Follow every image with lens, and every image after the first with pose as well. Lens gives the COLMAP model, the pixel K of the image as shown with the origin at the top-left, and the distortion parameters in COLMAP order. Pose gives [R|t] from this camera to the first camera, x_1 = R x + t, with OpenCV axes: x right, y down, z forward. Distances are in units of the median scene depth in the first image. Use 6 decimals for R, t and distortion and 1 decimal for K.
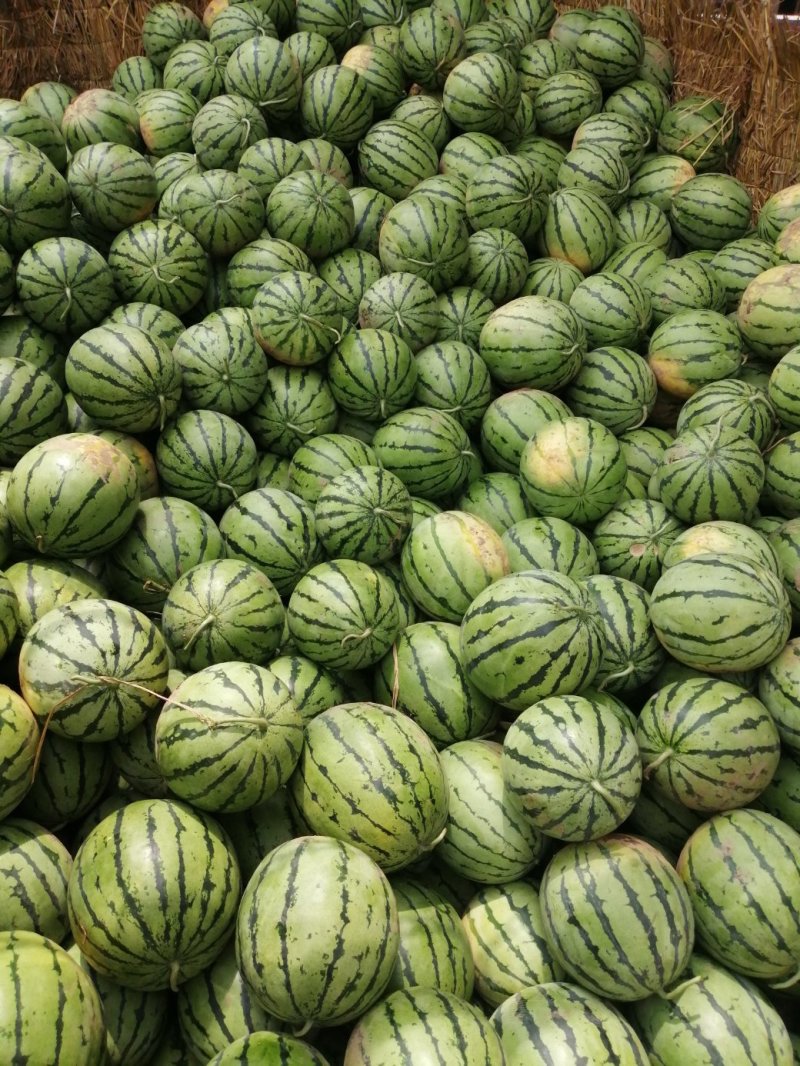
lens RADIAL K [[865.4, 0, 398.4], [0, 865.4, 528.3], [0, 0, 1]] dist [0.002285, -0.006443]
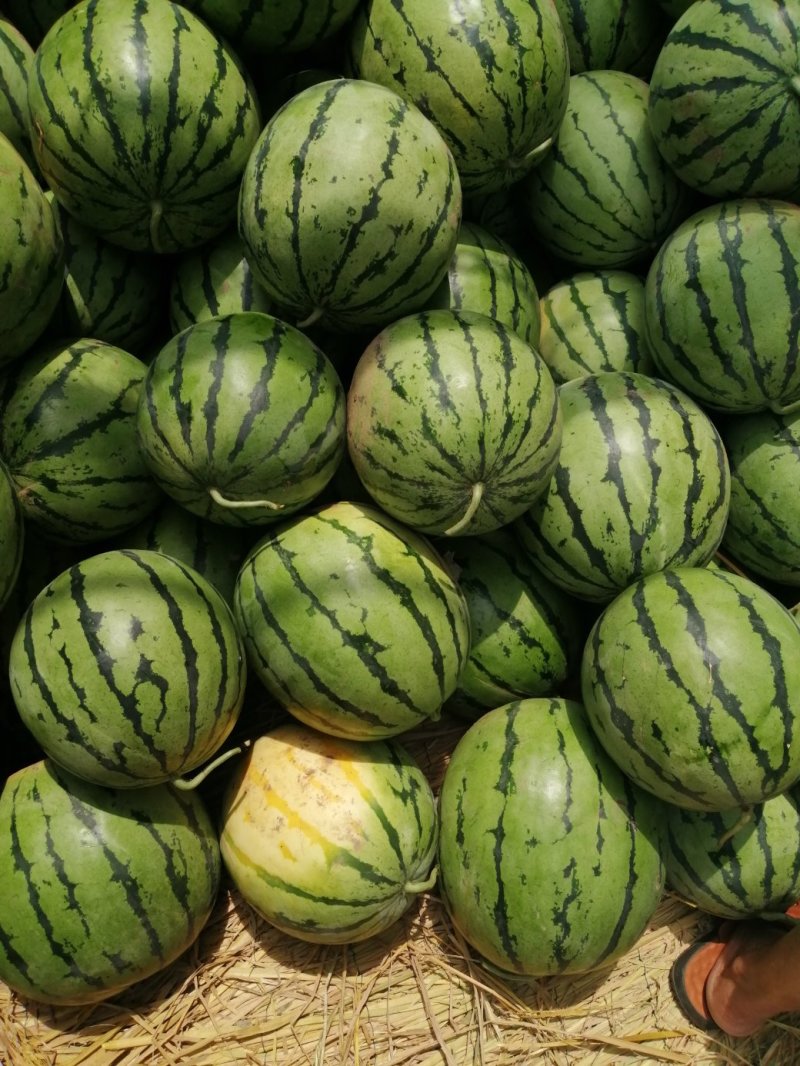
lens RADIAL K [[865.4, 0, 396.7], [0, 865.4, 540.3], [0, 0, 1]] dist [0.002285, -0.006443]
pose [[0.972377, 0.228587, -0.047221, 0.042040], [-0.181579, 0.867917, 0.462331, 0.341027], [0.146667, -0.440986, 0.885449, 0.218841]]
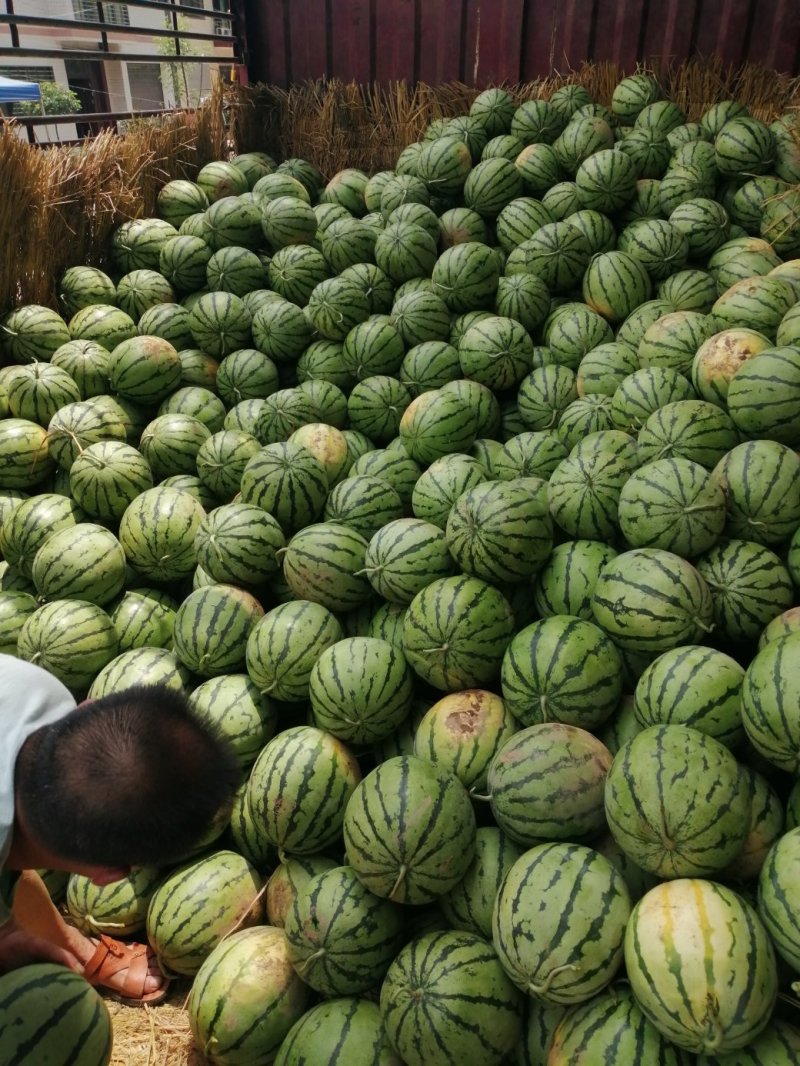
lens RADIAL K [[865.4, 0, 406.3], [0, 865.4, 536.1], [0, 0, 1]] dist [0.002285, -0.006443]
pose [[0.804932, 0.242551, -0.541529, 1.427729], [-0.299625, 0.953885, -0.018120, 0.206944], [0.512161, 0.176841, 0.840487, -0.232845]]
